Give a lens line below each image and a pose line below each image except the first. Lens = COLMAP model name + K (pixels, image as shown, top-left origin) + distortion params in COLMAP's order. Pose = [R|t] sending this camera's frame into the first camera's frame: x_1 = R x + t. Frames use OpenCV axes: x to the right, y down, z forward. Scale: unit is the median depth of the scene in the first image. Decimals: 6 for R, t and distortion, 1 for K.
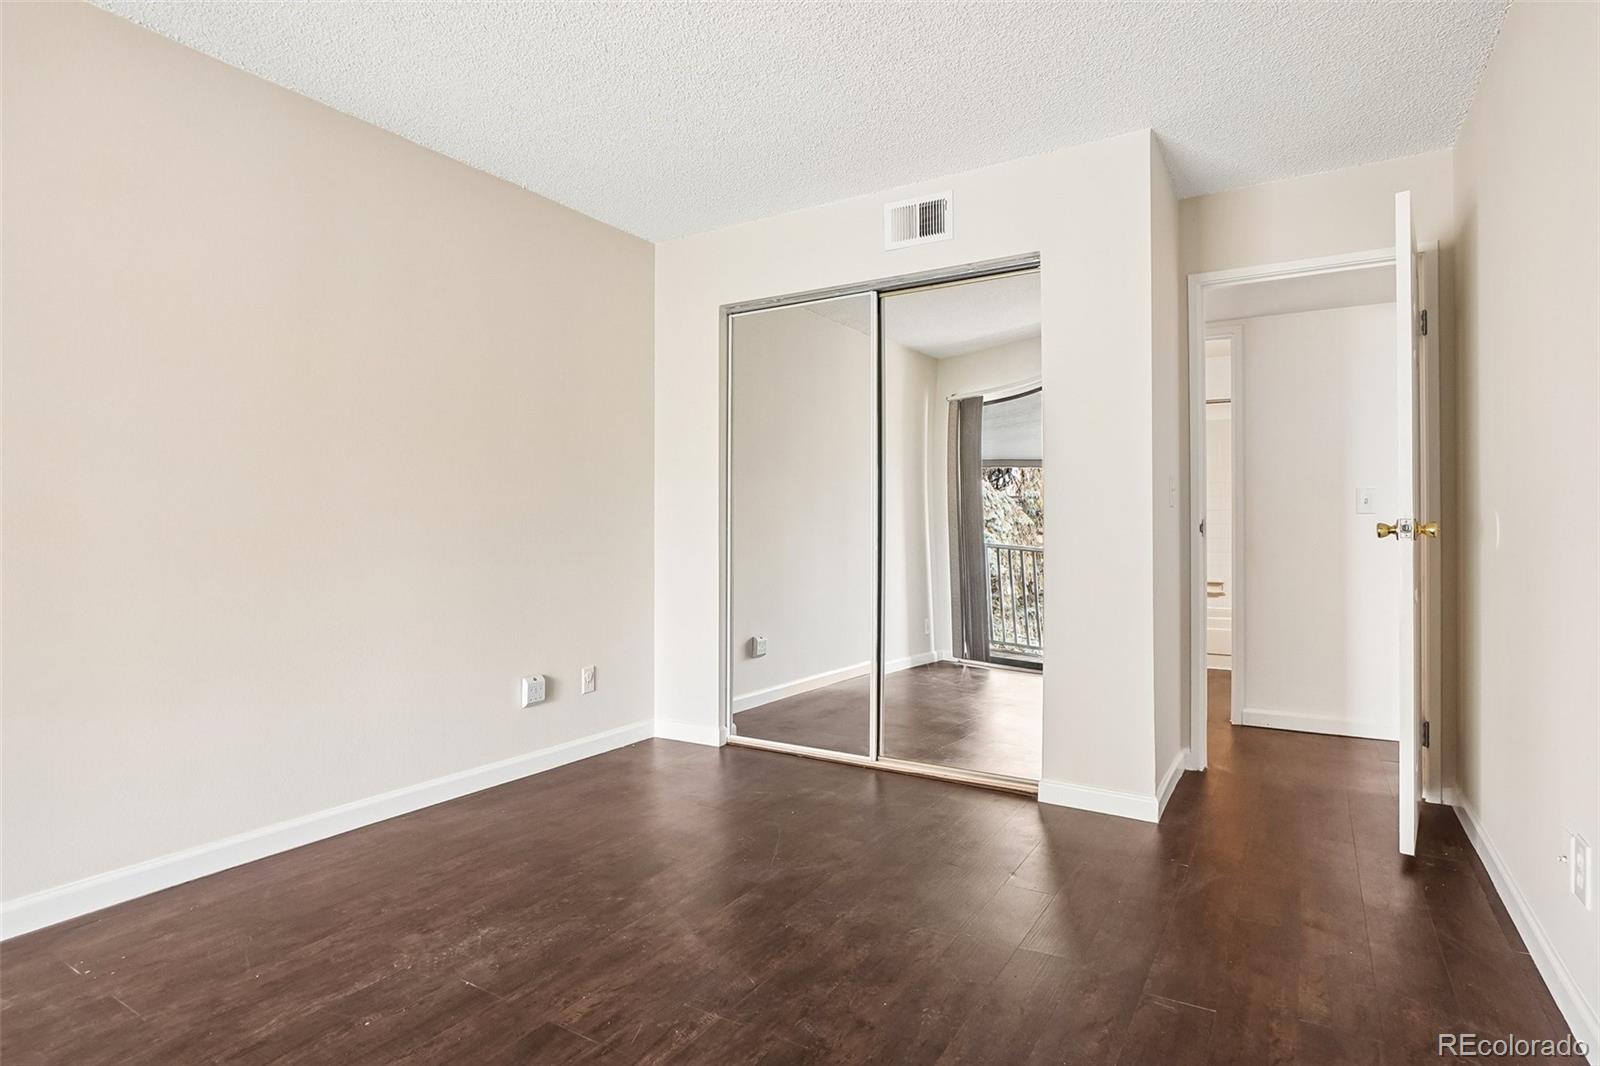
lens RADIAL K [[830.0, 0, 801.2], [0, 830.0, 531.4], [0, 0, 1]] dist [-0.029921, 0.014988]
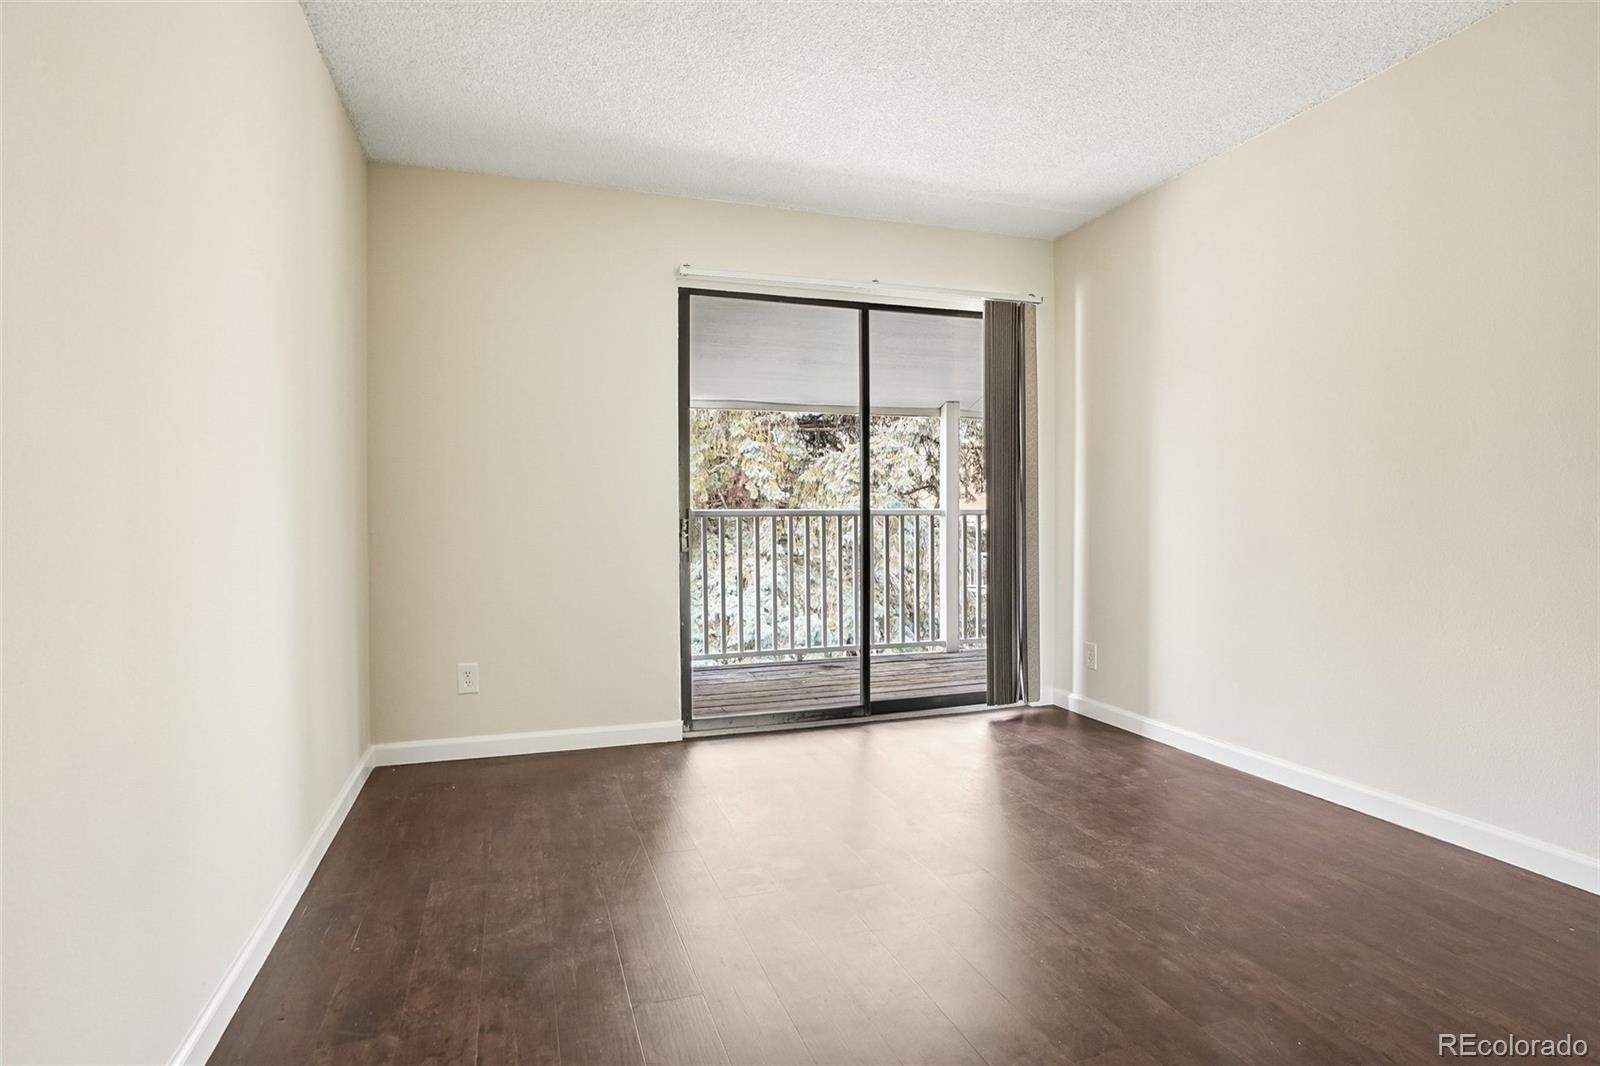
lens RADIAL K [[830.0, 0, 802.9], [0, 830.0, 528.7], [0, 0, 1]] dist [-0.029921, 0.014988]
pose [[-0.648407, 0.005431, -0.761275, 0.695616], [0.002299, 0.999984, 0.005176, 0.024447], [0.761291, 0.001606, -0.648409, 1.268562]]
